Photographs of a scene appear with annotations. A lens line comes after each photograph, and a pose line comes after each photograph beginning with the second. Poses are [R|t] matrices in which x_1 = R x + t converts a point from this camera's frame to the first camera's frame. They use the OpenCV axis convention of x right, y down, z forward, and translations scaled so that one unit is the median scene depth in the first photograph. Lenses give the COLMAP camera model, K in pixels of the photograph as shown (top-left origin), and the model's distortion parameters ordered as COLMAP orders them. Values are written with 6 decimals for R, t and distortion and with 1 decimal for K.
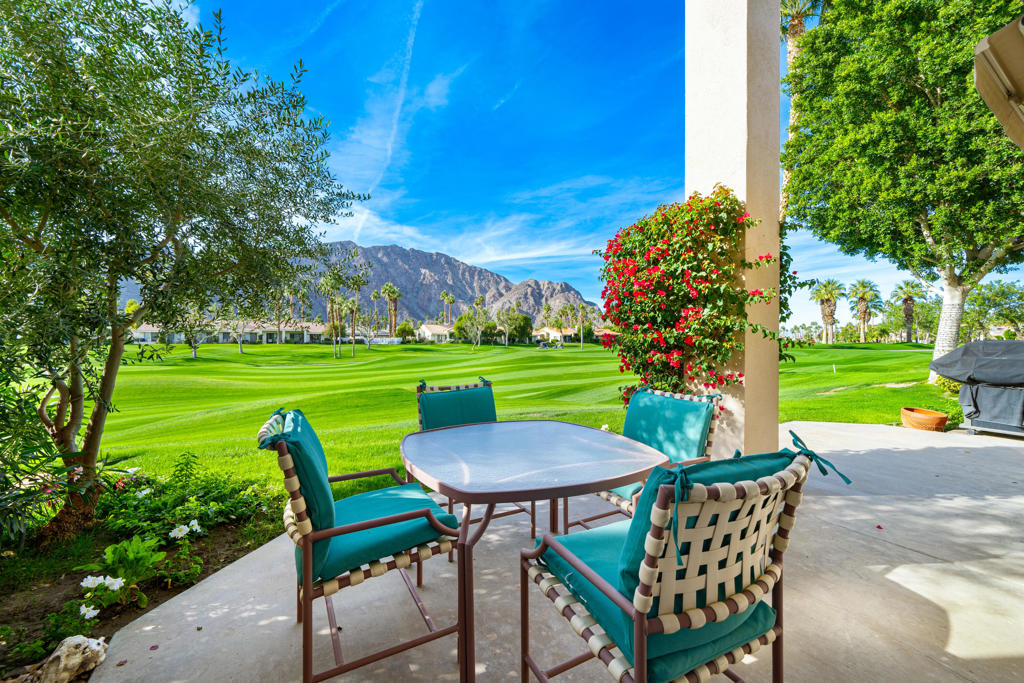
lens RADIAL K [[393.2, 0, 509.2], [0, 393.2, 340.1], [0, 0, 1]] dist [0.002991, 0.000096]
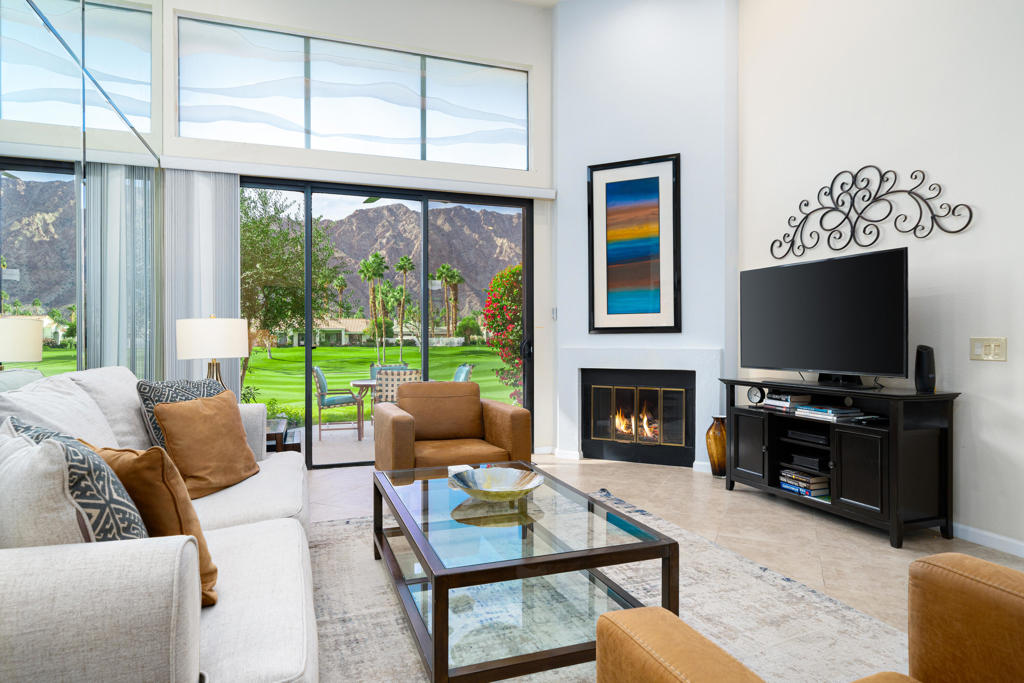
lens RADIAL K [[585.1, 0, 511.1], [0, 585.1, 341.6], [0, 0, 1]] dist [0.004414, 0.001164]
pose [[0.979935, -0.008597, -0.199134, 0.033654], [0.009151, 0.999956, 0.001860, 0.000904], [0.199109, -0.003645, 0.979971, -0.060715]]
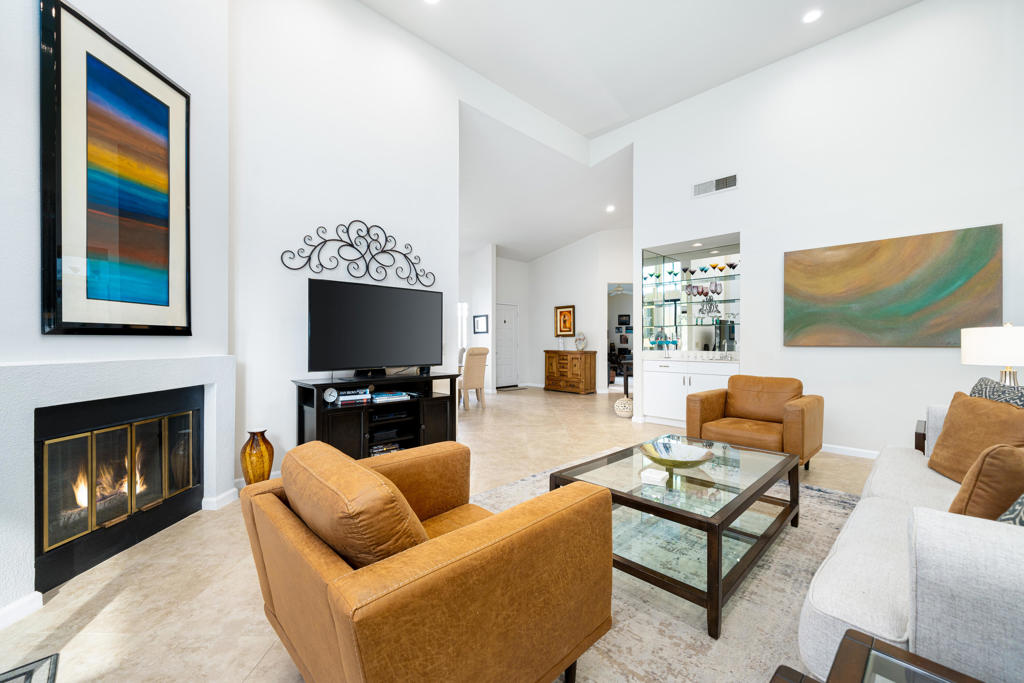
lens RADIAL K [[419.1, 0, 511.4], [0, 419.1, 344.1], [0, 0, 1]] dist [-0.003967, 0.000787]
pose [[-0.229742, -0.012026, 0.973177, -0.792771], [-0.003143, 0.999928, 0.011615, -0.010633], [-0.973246, -0.000391, -0.229764, 1.137002]]
